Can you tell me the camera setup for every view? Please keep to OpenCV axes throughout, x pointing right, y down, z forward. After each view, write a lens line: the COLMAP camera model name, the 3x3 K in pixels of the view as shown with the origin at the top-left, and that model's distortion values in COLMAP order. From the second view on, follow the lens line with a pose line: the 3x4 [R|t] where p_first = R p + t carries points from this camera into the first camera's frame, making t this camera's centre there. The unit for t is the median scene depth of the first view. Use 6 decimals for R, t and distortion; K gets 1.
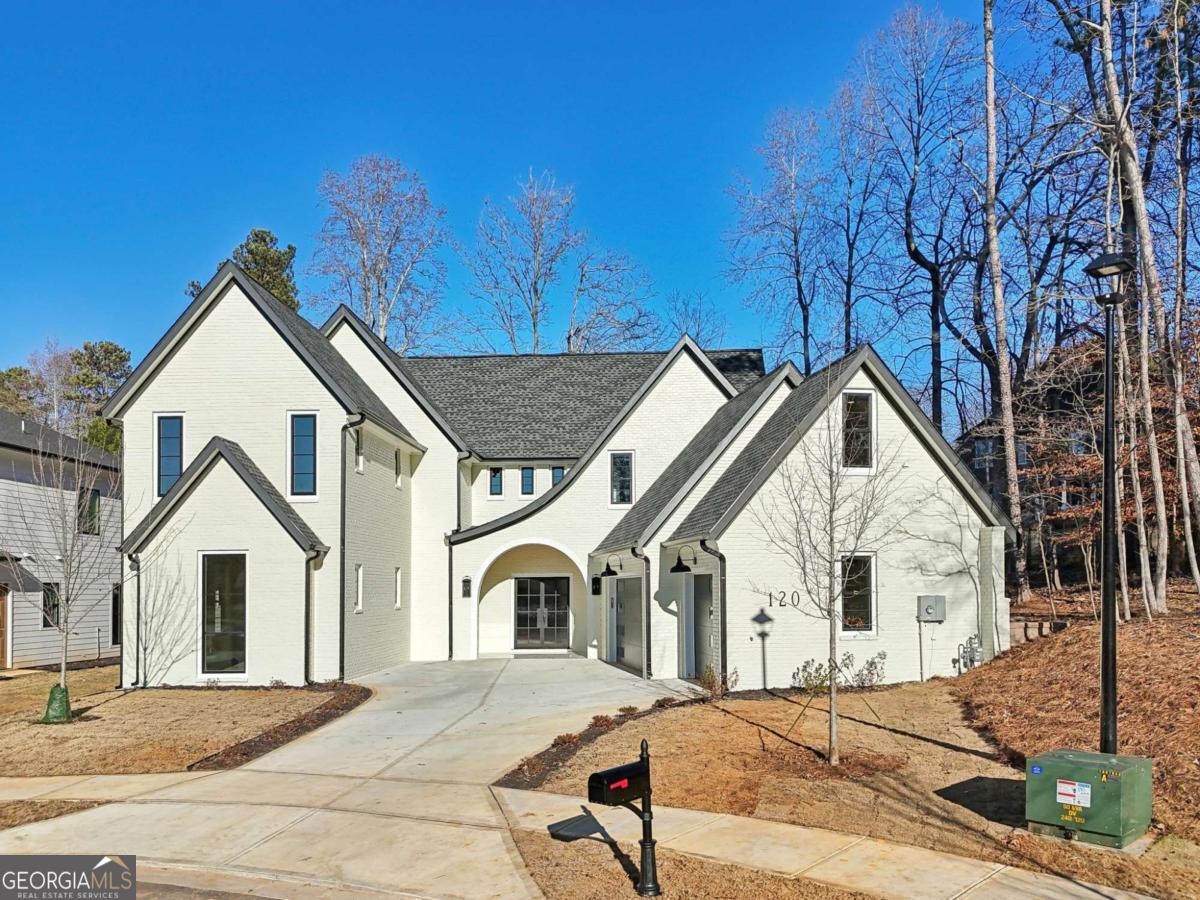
lens RADIAL K [[926.7, 0, 606.3], [0, 926.7, 567.3], [0, 0, 1]] dist [0.066152, -0.076456]
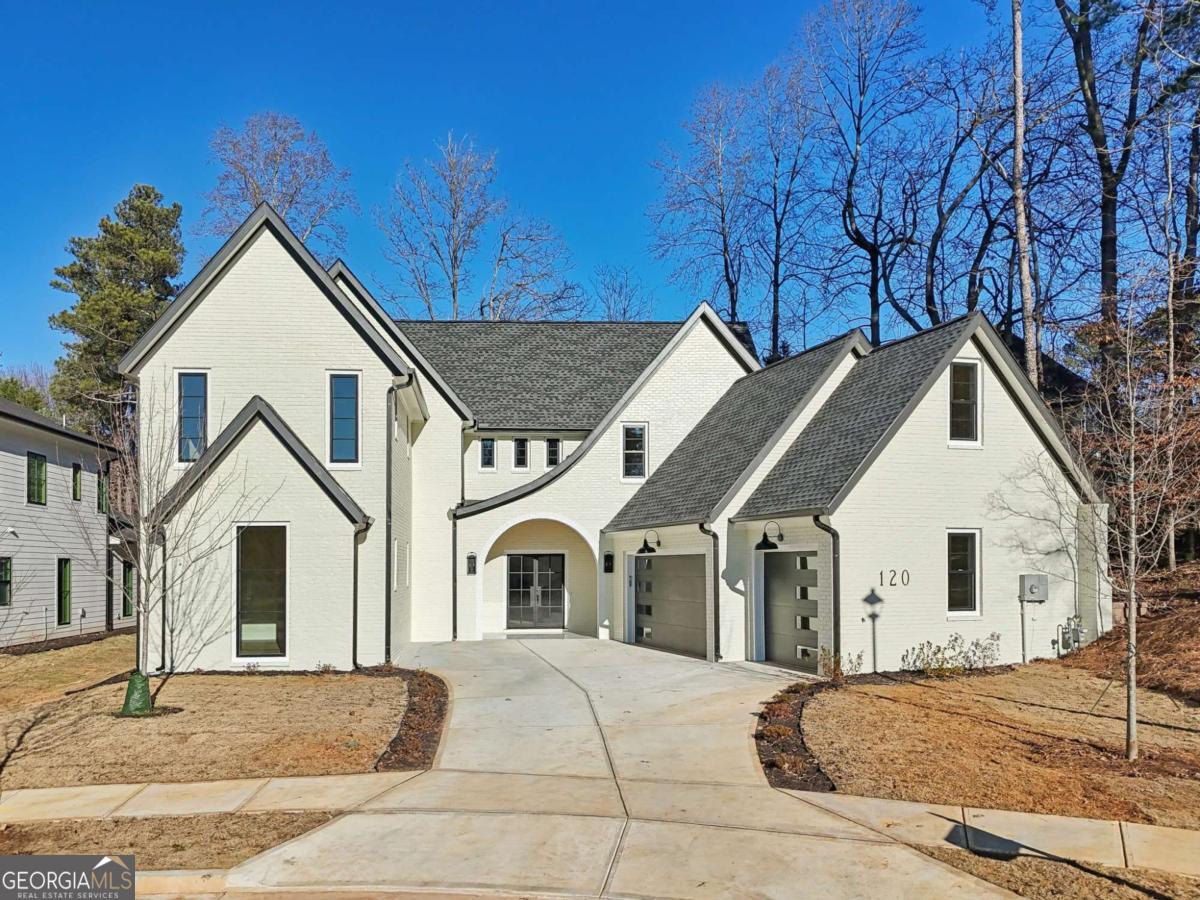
lens RADIAL K [[919.5, 0, 526.7], [0, 919.5, 555.1], [0, 0, 1]] dist [0.064648, -0.056323]
pose [[0.995411, 0.005623, 0.095525, -0.232124], [-0.006573, 0.999932, 0.009632, 0.003699], [-0.095464, -0.010216, 0.995380, 0.078553]]
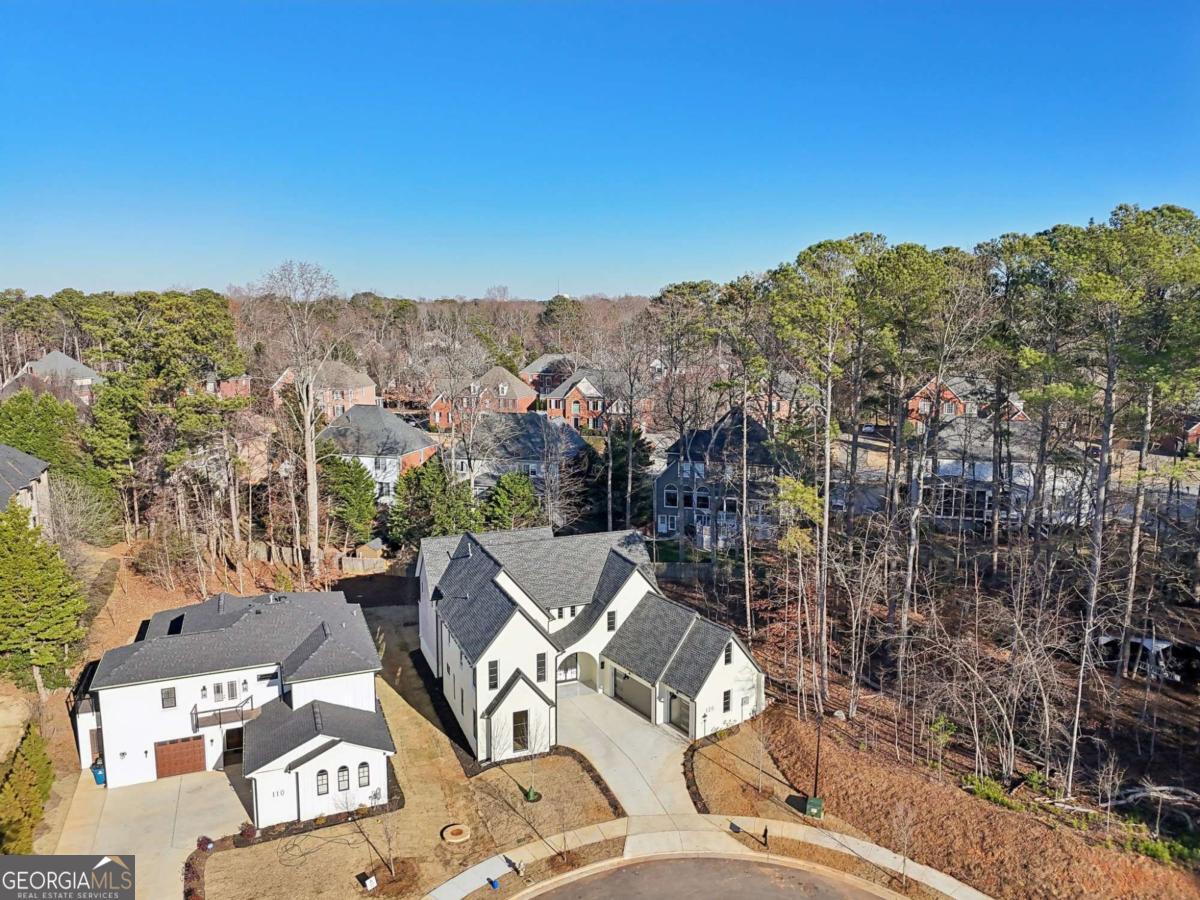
lens RADIAL K [[876.4, 0, 600.0], [0, 876.4, 450.0], [0, 0, 1]] dist [0.088502, -0.078322]
pose [[0.912693, -0.058393, 0.404453, -1.176690], [-0.015019, 0.984276, 0.175998, -1.208557], [-0.408371, -0.166707, 0.897464, -1.283905]]
